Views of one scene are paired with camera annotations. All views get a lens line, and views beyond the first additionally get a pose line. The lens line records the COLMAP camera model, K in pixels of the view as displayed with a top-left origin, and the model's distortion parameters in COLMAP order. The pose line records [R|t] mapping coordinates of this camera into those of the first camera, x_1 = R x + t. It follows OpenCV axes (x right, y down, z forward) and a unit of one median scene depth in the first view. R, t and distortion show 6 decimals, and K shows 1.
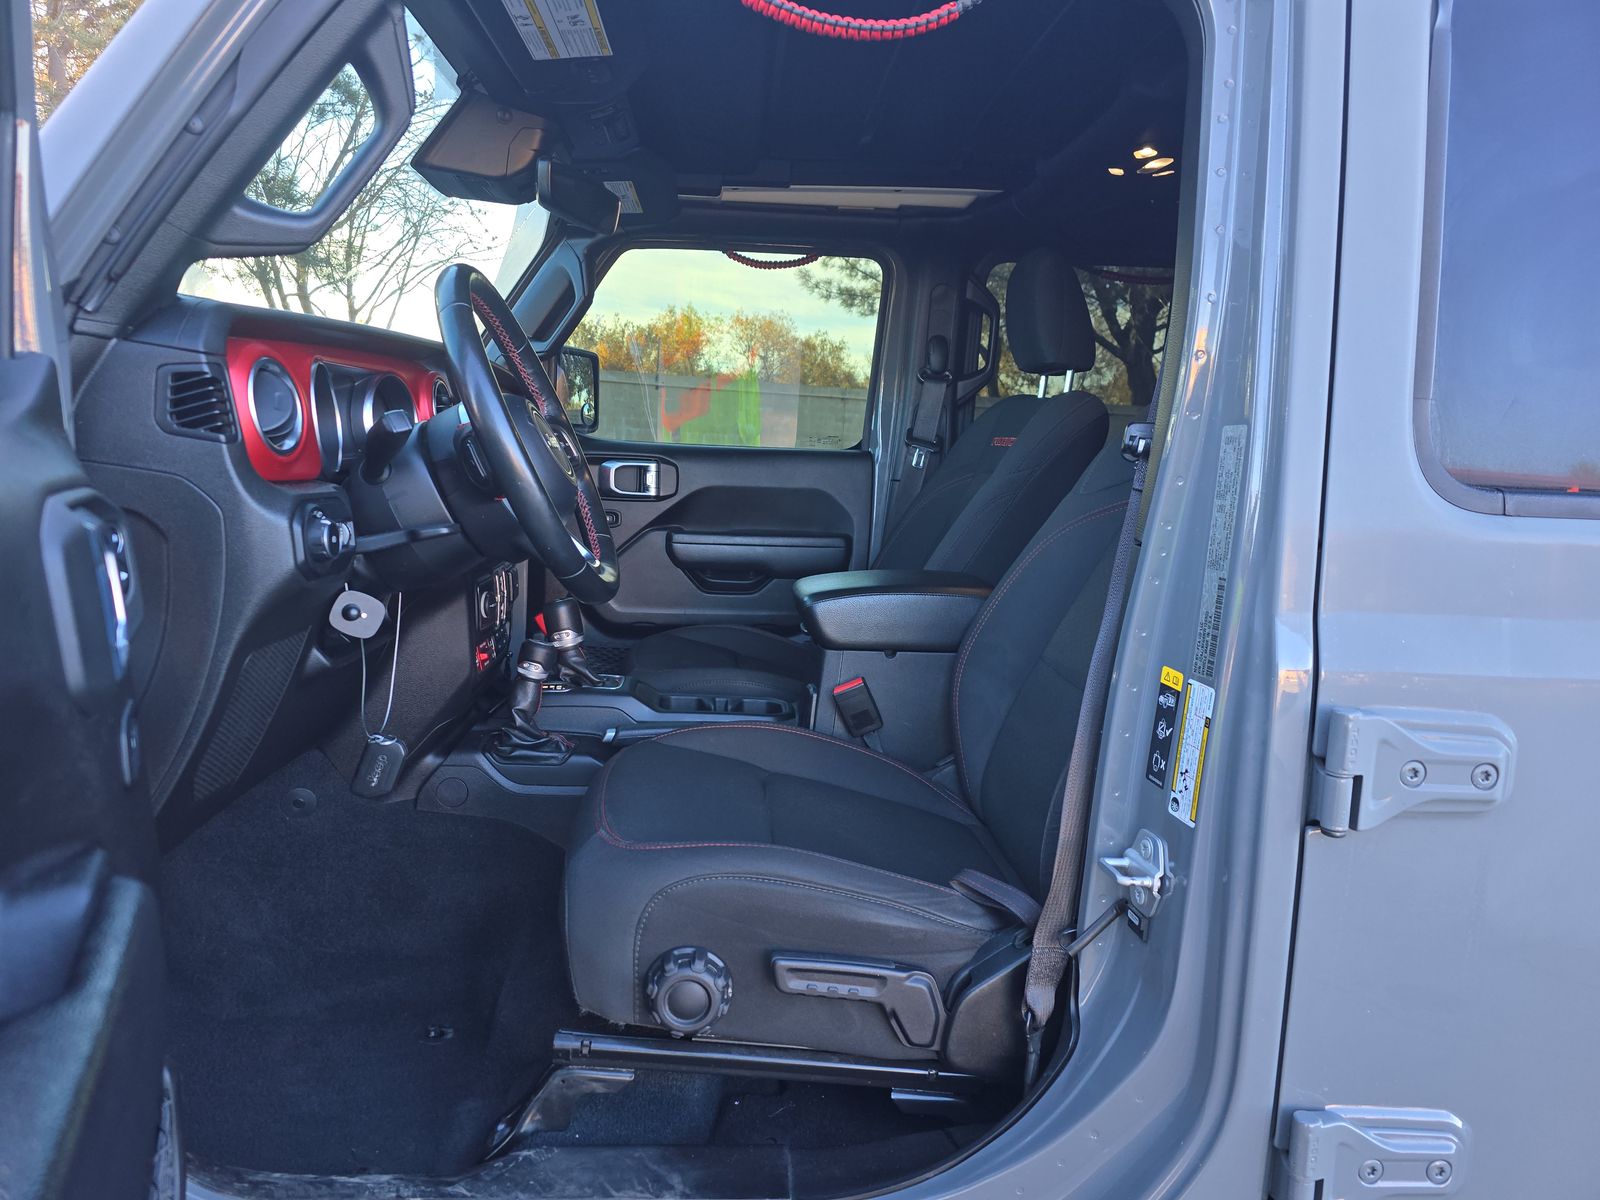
lens RADIAL K [[1069.6, 0, 805.1], [0, 1069.6, 598.4], [0, 0, 1]] dist [0.050256, -0.044736]
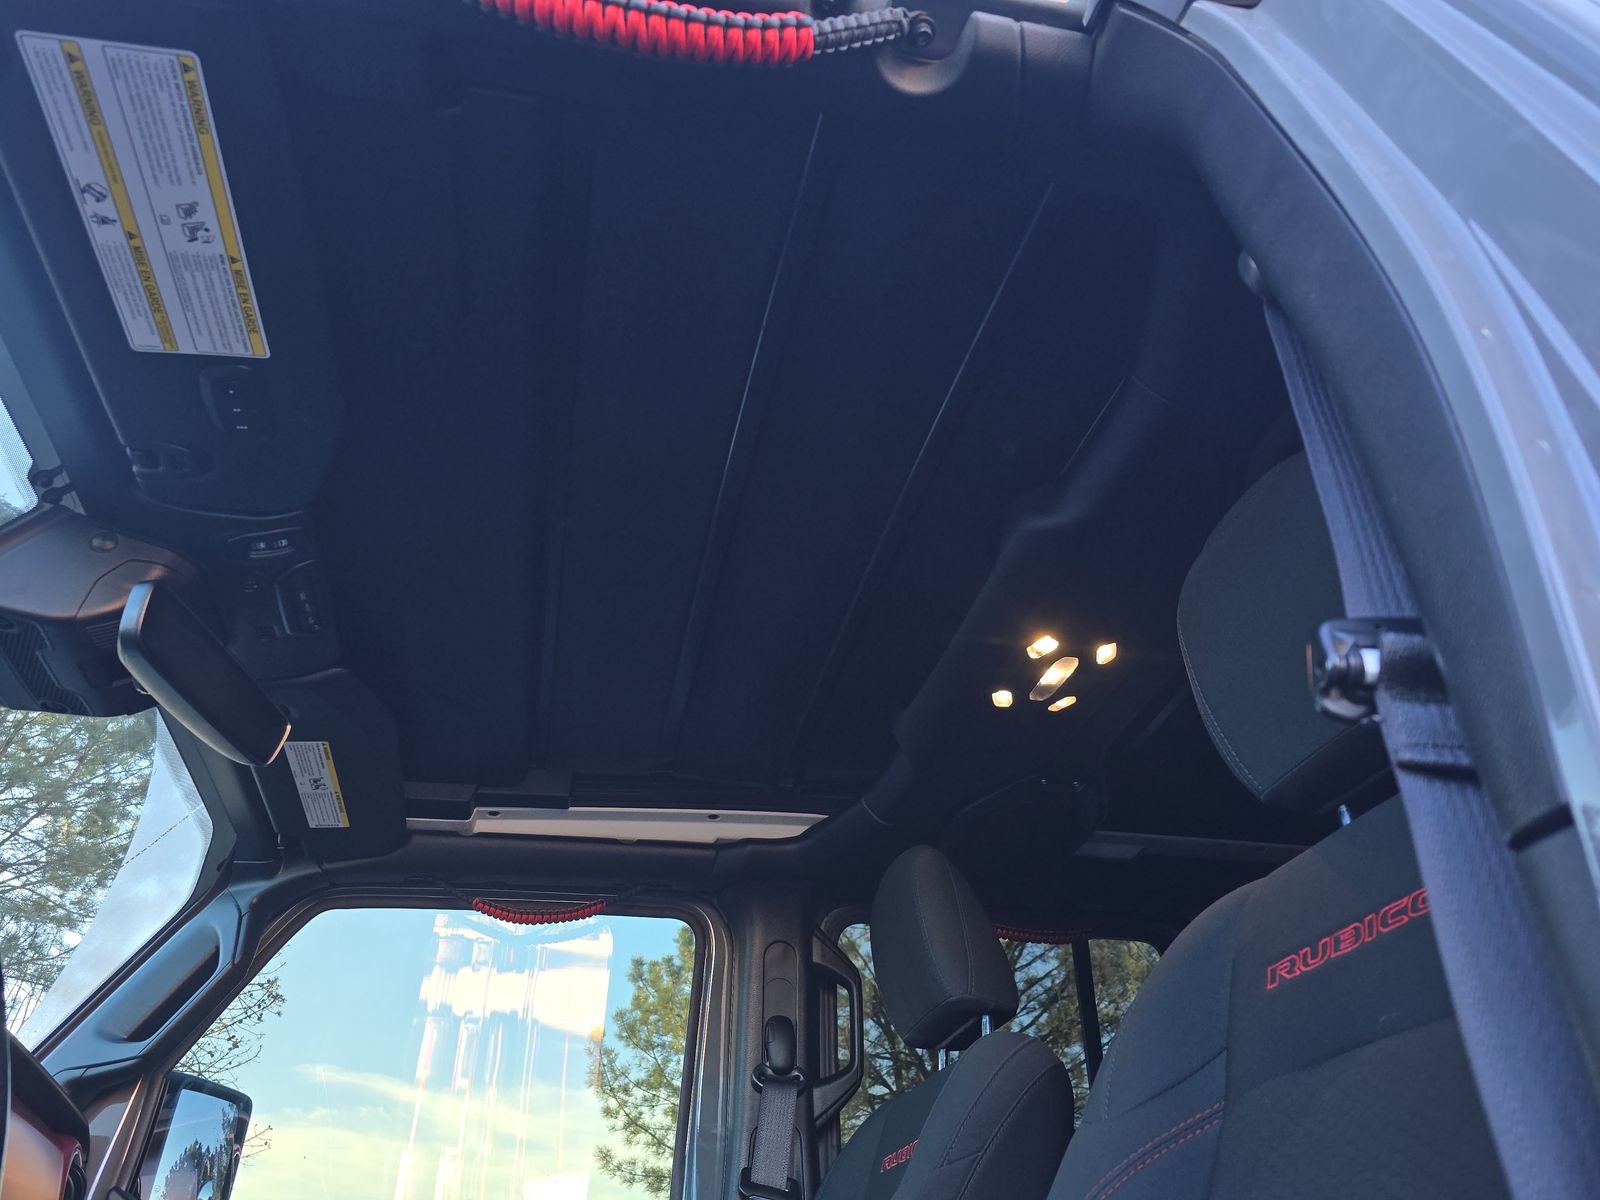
lens RADIAL K [[1069.6, 0, 805.1], [0, 1069.6, 598.4], [0, 0, 1]] dist [0.050256, -0.044736]
pose [[0.985683, 0.025554, 0.166662, 0.018677], [0.098480, 0.715073, -0.692078, 0.044103], [-0.136861, 0.698583, 0.702319, 0.325965]]
